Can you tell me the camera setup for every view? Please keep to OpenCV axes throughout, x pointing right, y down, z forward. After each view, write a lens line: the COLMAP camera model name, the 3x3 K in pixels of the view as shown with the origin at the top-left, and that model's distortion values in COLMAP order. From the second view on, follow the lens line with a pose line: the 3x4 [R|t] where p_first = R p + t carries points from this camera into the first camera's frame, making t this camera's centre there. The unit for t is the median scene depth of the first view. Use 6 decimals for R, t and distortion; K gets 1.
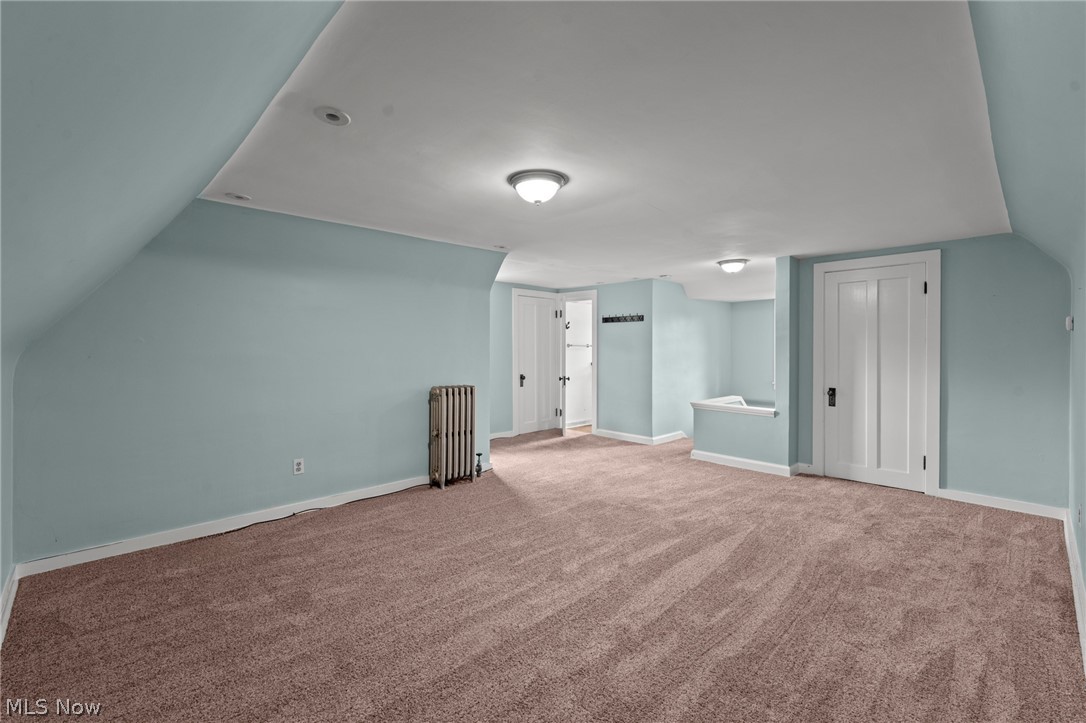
lens RADIAL K [[467.9, 0, 546.0], [0, 467.9, 359.4], [0, 0, 1]] dist [0.001614, 0.000055]
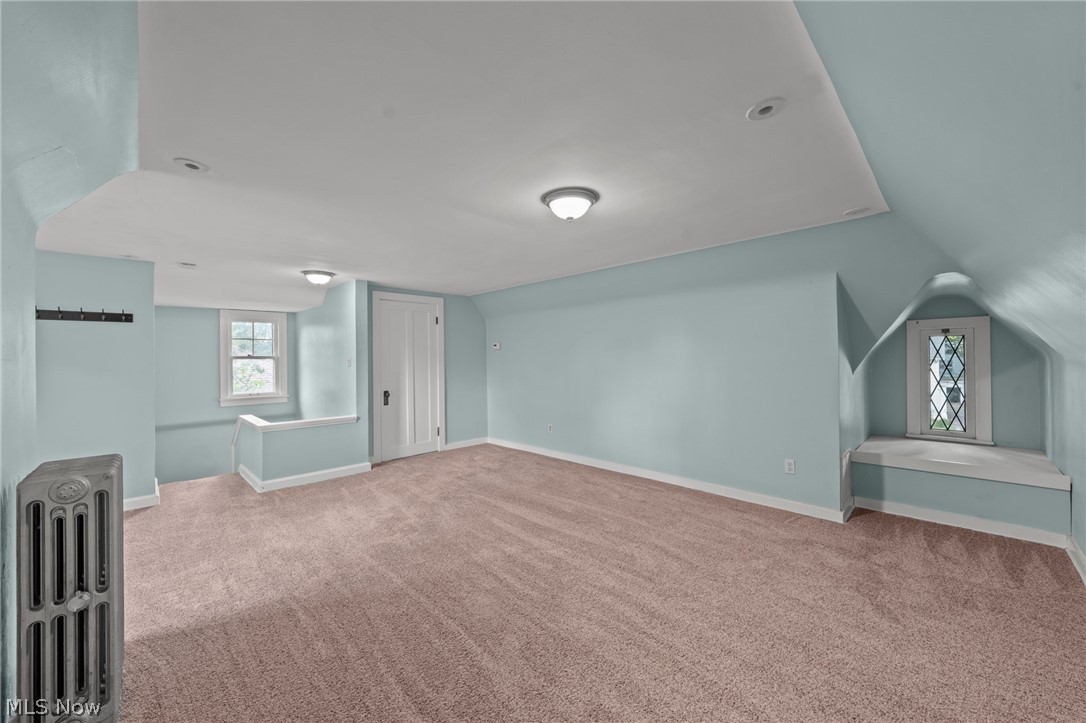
lens RADIAL K [[406.6, 0, 543.7], [0, 406.6, 357.4], [0, 0, 1]] dist [-0.000393, -0.000083]
pose [[-0.009607, -0.000368, 0.999954, -0.583974], [0.041359, 0.999144, 0.000765, -0.014972], [-0.999098, 0.041365, -0.009584, 0.678258]]
